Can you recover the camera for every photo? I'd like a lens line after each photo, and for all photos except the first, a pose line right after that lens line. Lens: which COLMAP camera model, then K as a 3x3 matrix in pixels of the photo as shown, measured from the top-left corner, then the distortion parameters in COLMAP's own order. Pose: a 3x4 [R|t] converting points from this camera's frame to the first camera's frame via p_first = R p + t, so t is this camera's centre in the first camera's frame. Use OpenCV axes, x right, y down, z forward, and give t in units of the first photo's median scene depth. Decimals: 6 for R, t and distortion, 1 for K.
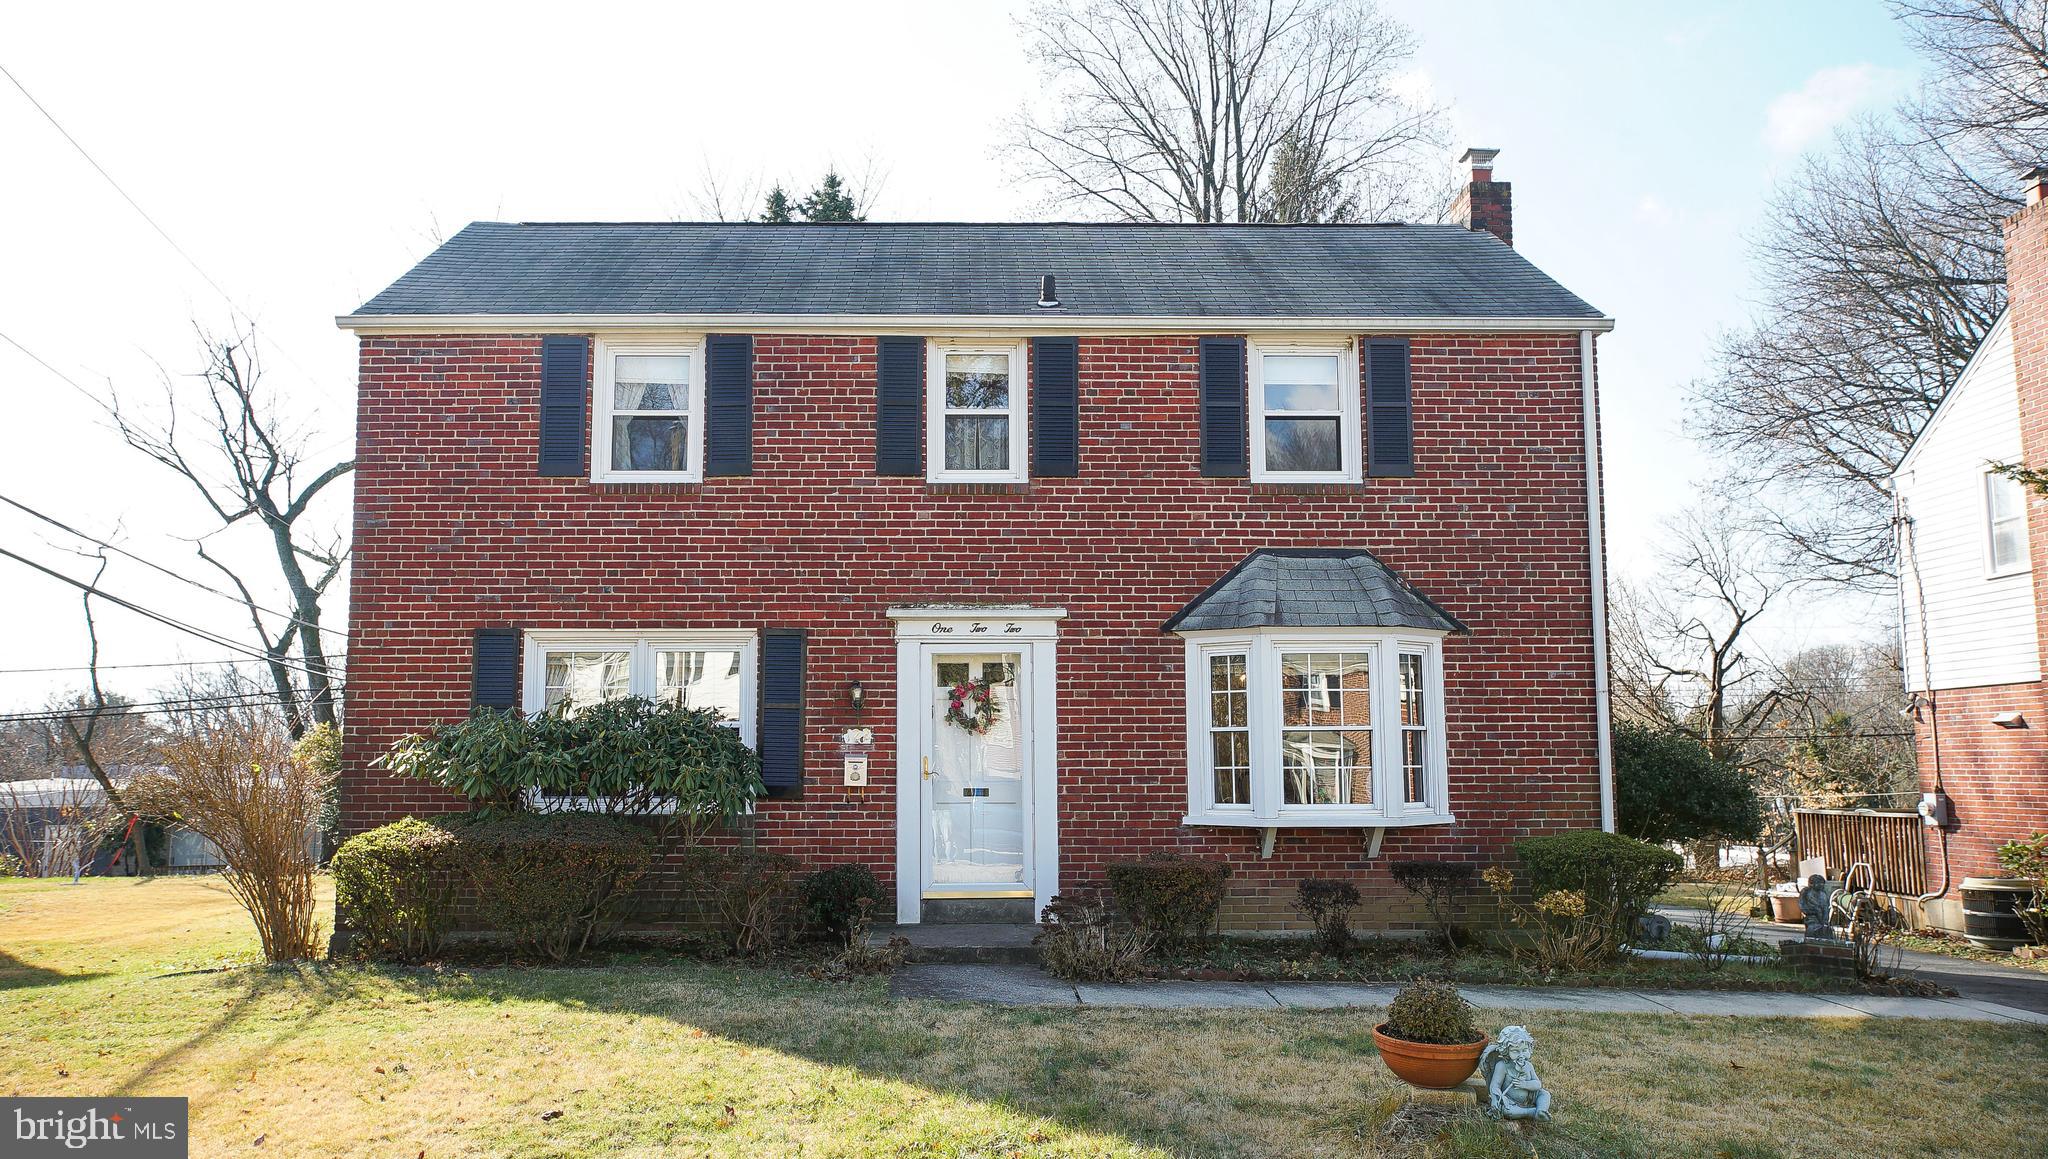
lens RADIAL K [[1556.3, 0, 1022.5], [0, 1556.3, 579.2], [0, 0, 1]] dist [0.011126, 0.012630]
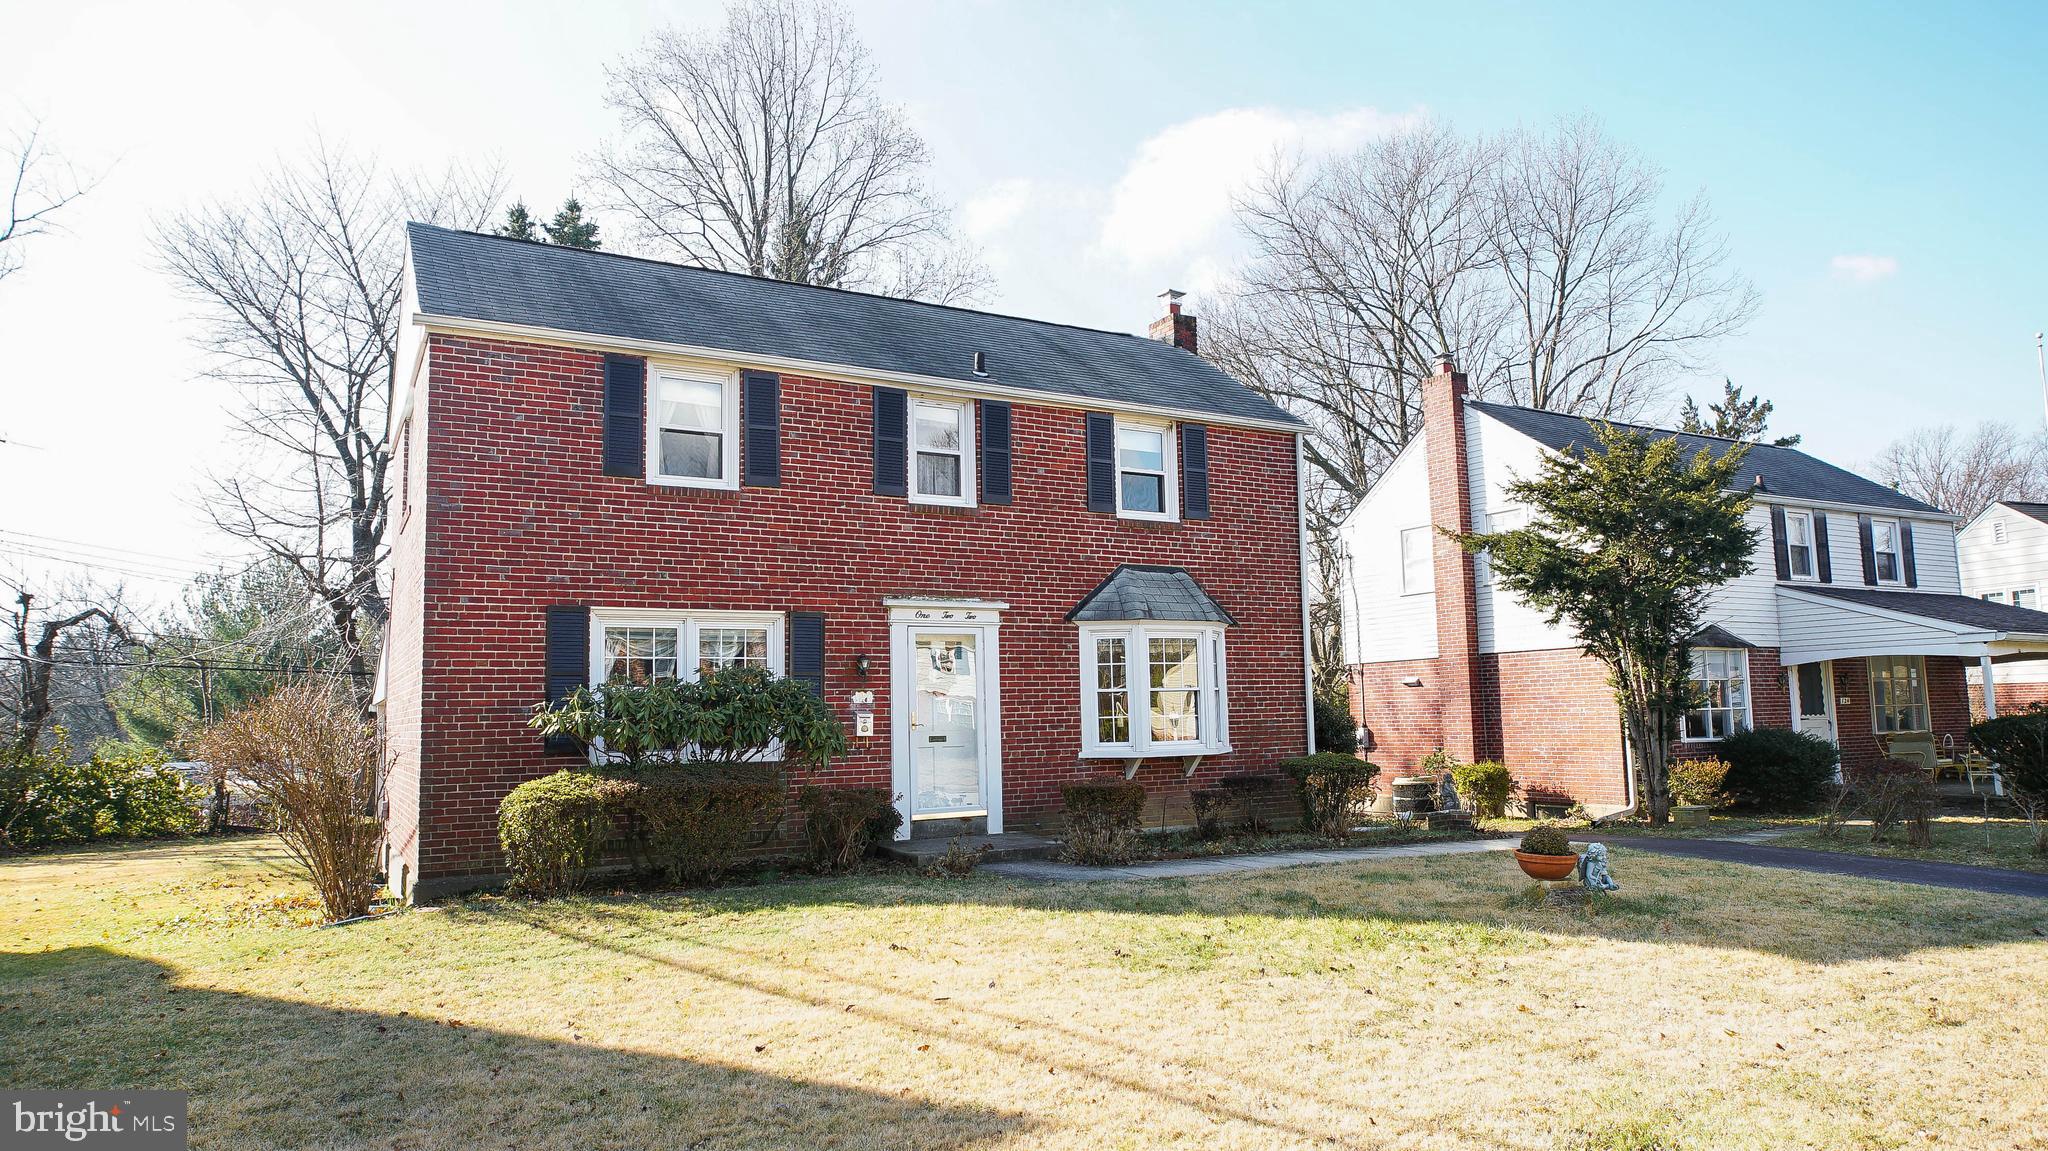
lens RADIAL K [[1350.1, 0, 1023.7], [0, 1350.1, 570.5], [0, 0, 1]] dist [0.010322, 0.001731]
pose [[0.862835, 0.039568, 0.503935, -0.548609], [-0.043485, 0.999046, -0.003988, -0.004902], [-0.503612, -0.018472, 0.863732, -0.026253]]
